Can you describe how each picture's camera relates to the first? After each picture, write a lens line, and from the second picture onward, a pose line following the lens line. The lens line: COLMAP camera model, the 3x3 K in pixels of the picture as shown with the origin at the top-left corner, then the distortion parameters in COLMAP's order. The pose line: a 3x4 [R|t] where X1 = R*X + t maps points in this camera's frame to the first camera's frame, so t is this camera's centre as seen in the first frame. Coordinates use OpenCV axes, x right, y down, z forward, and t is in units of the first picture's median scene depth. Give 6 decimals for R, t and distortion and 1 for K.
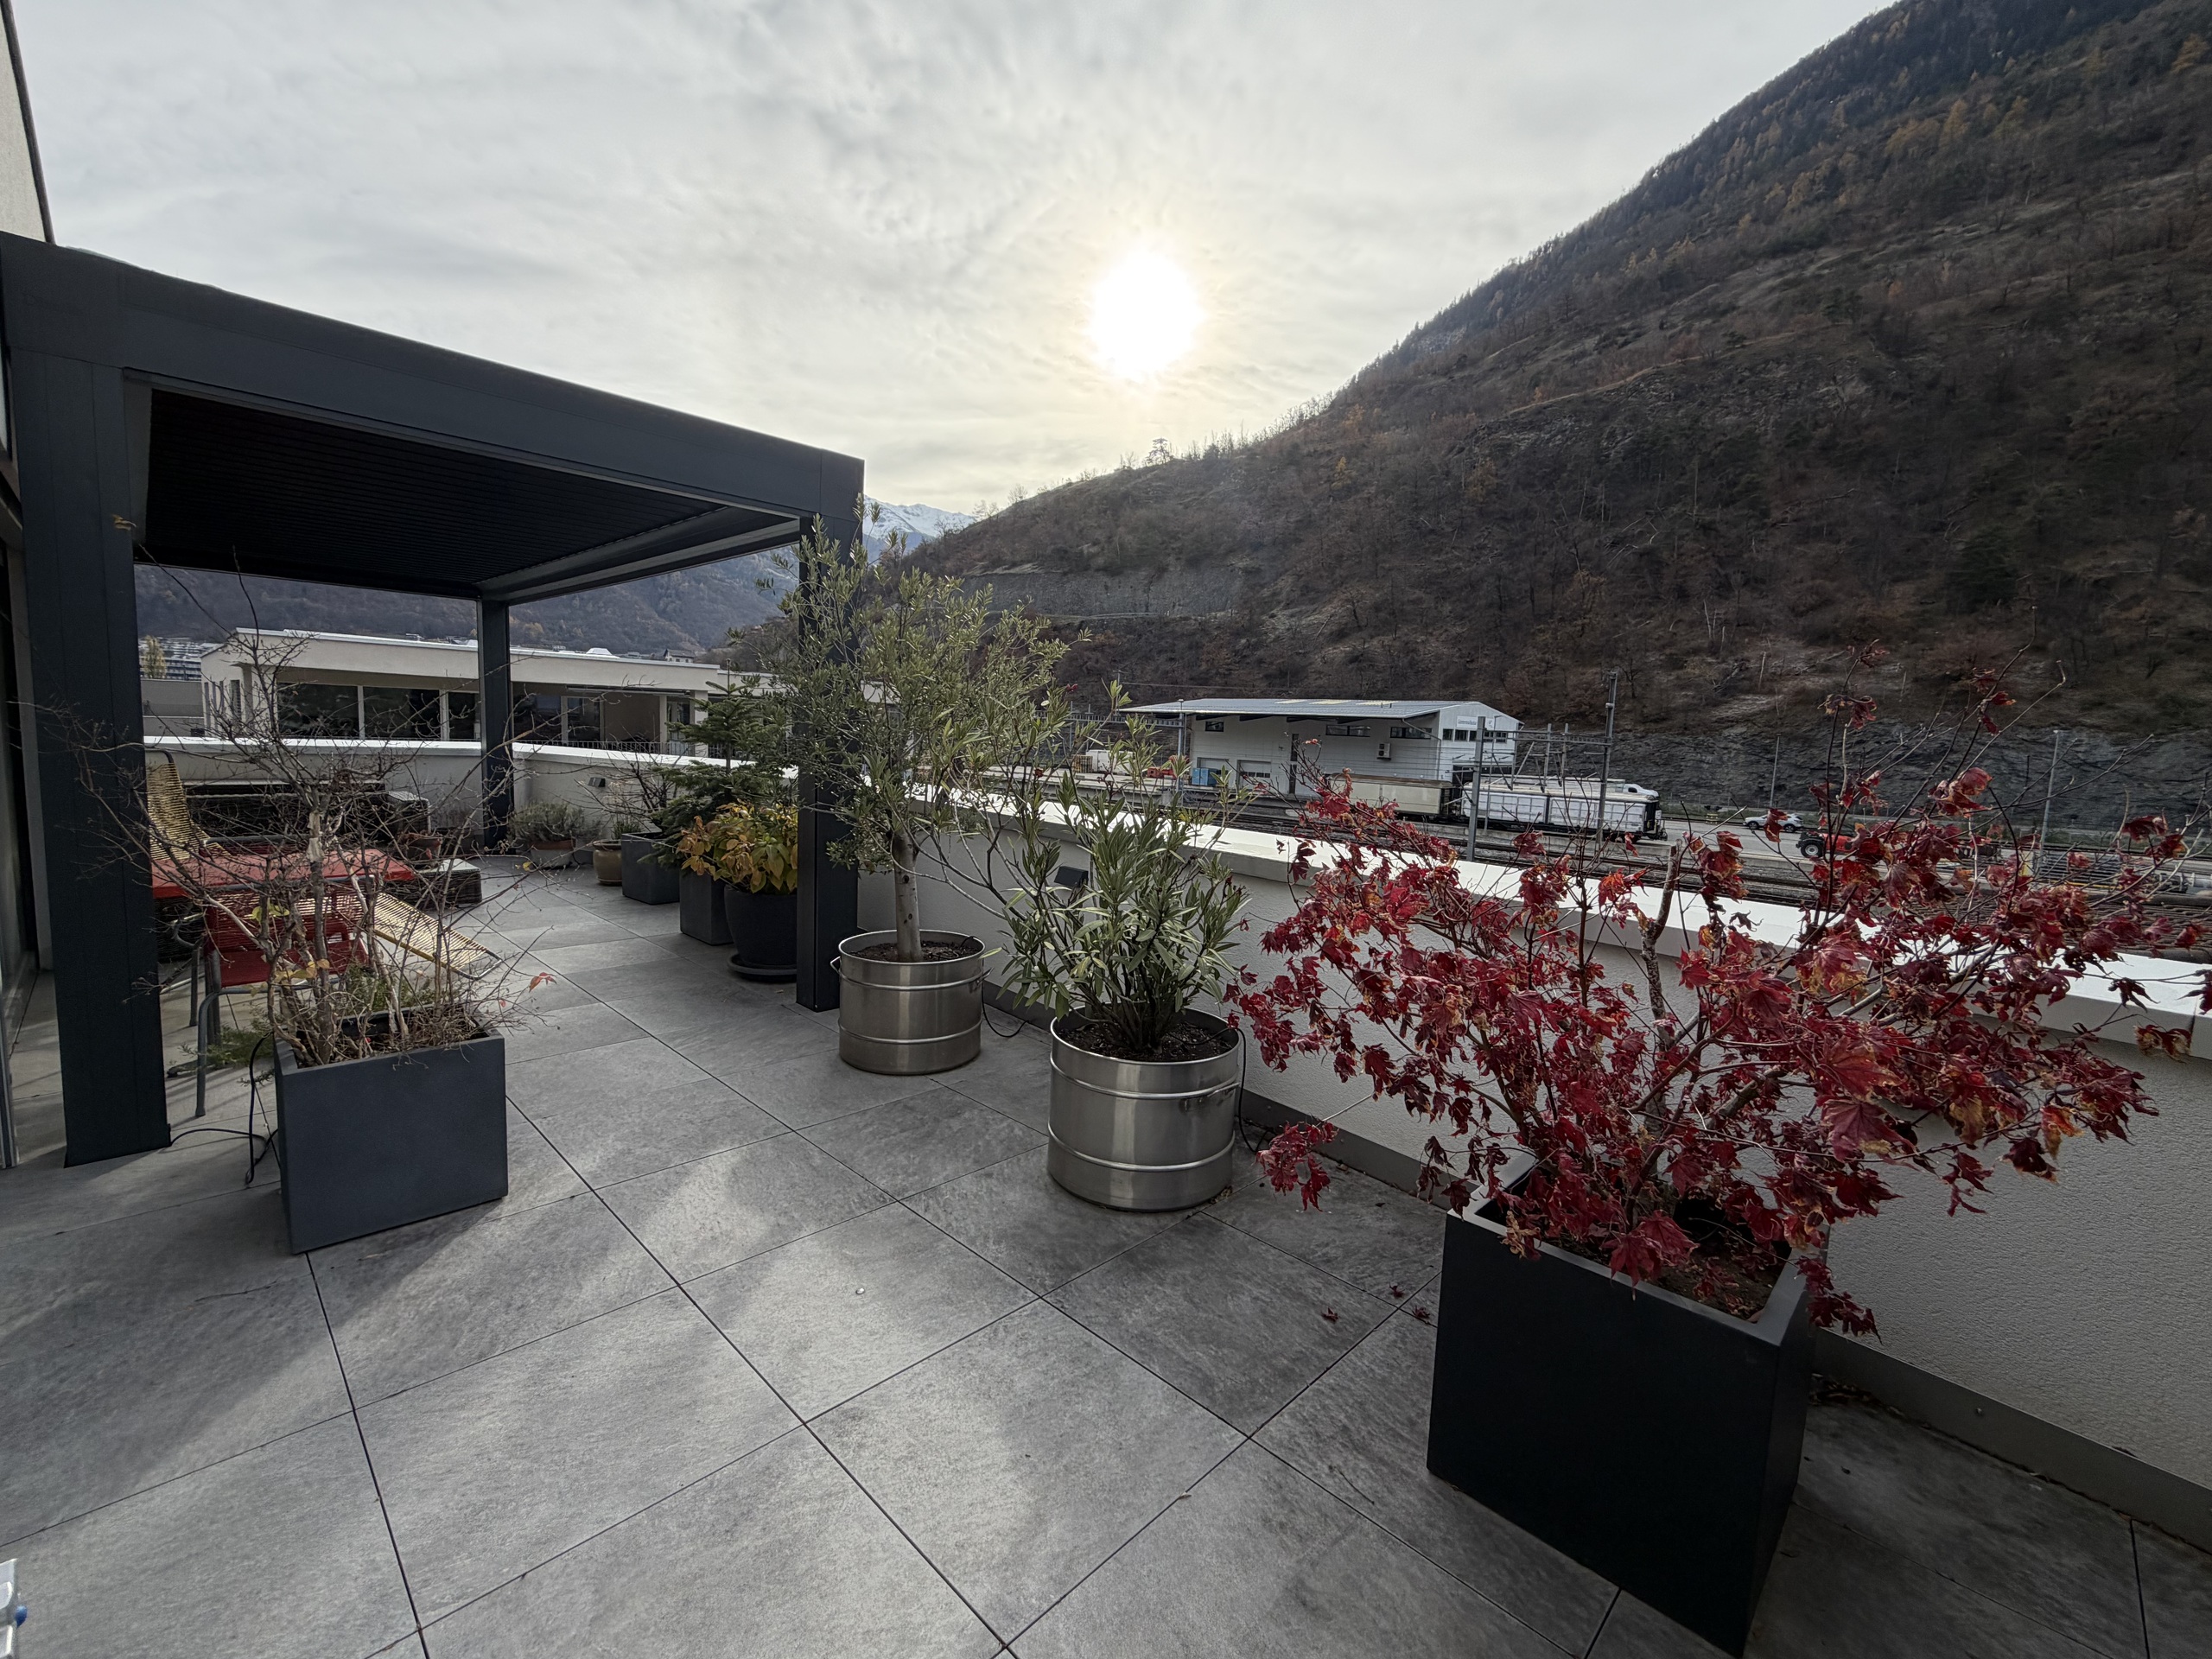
lens RADIAL K [[950.0, 0, 1104.5], [0, 950.0, 827.5], [0, 0, 1]] dist [-0.000106, -0.000025]
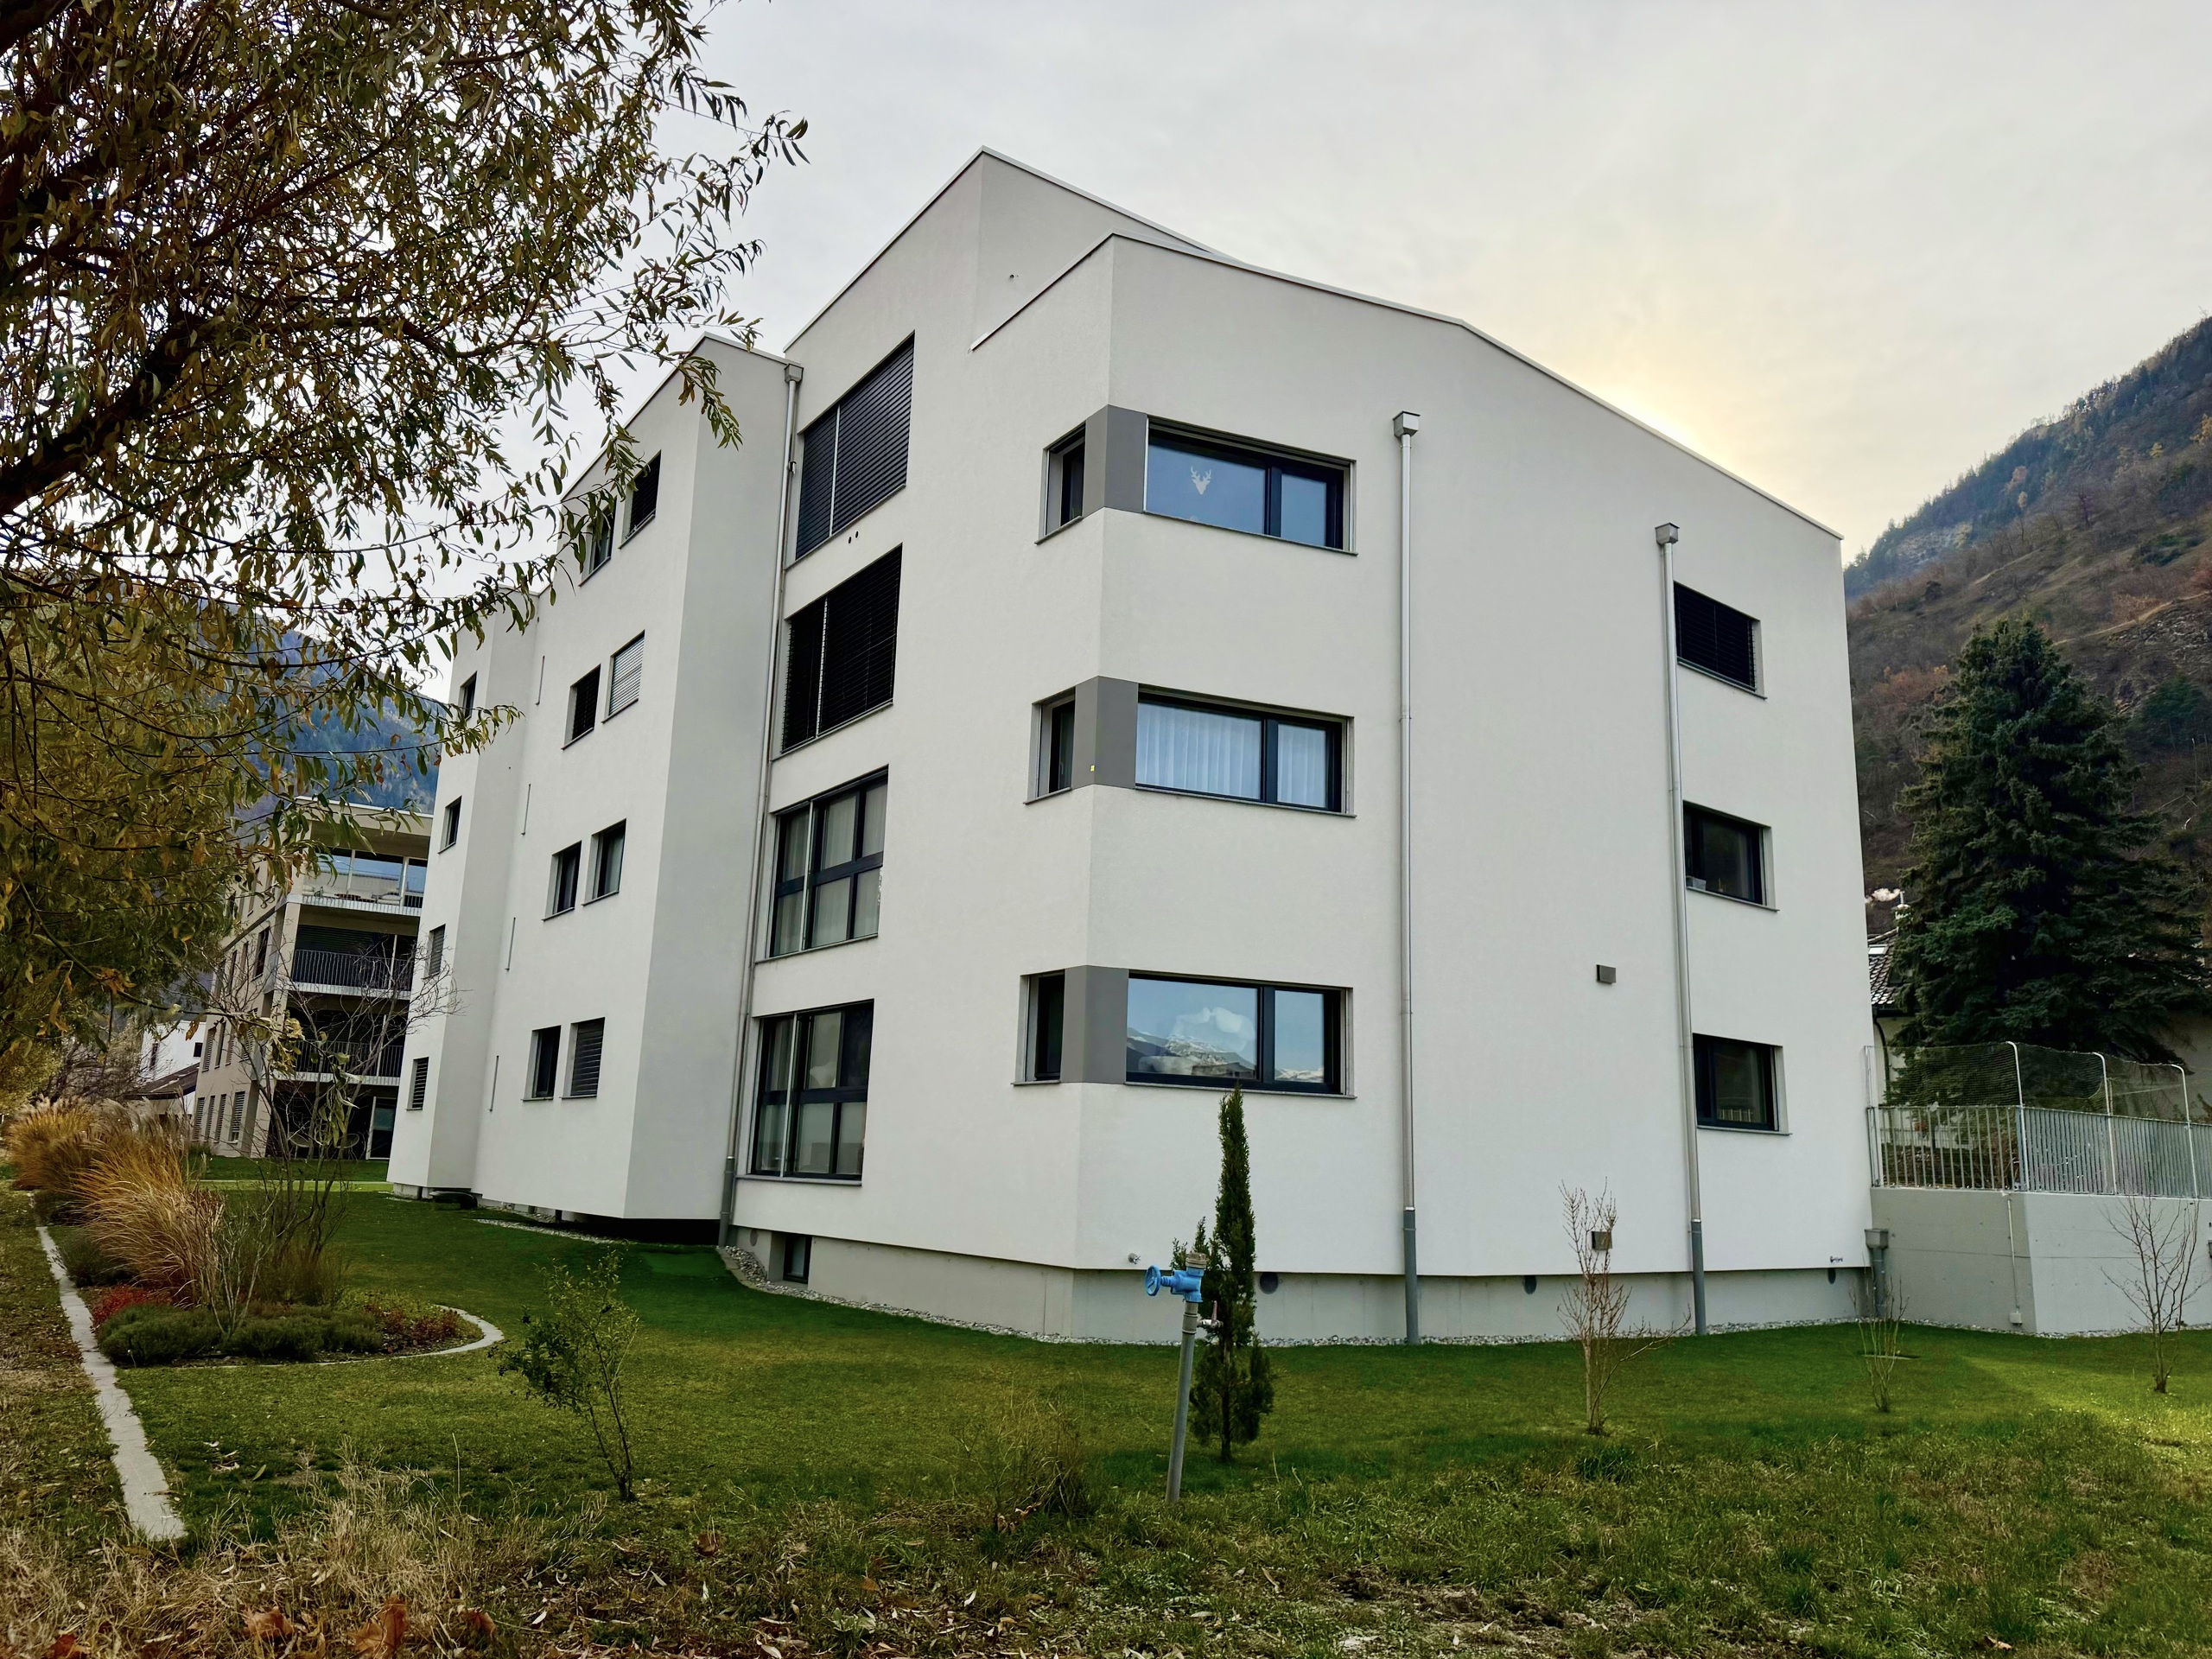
lens RADIAL K [[1567.5, 0, 1106.1], [0, 1567.5, 828.5], [0, 0, 1]] dist [-0.000293, -0.000388]
pose [[0.981142, -0.047403, -0.187387, -0.006866], [-0.014387, 0.948863, -0.315360, 0.043303], [0.192754, 0.312108, 0.930287, -0.131469]]
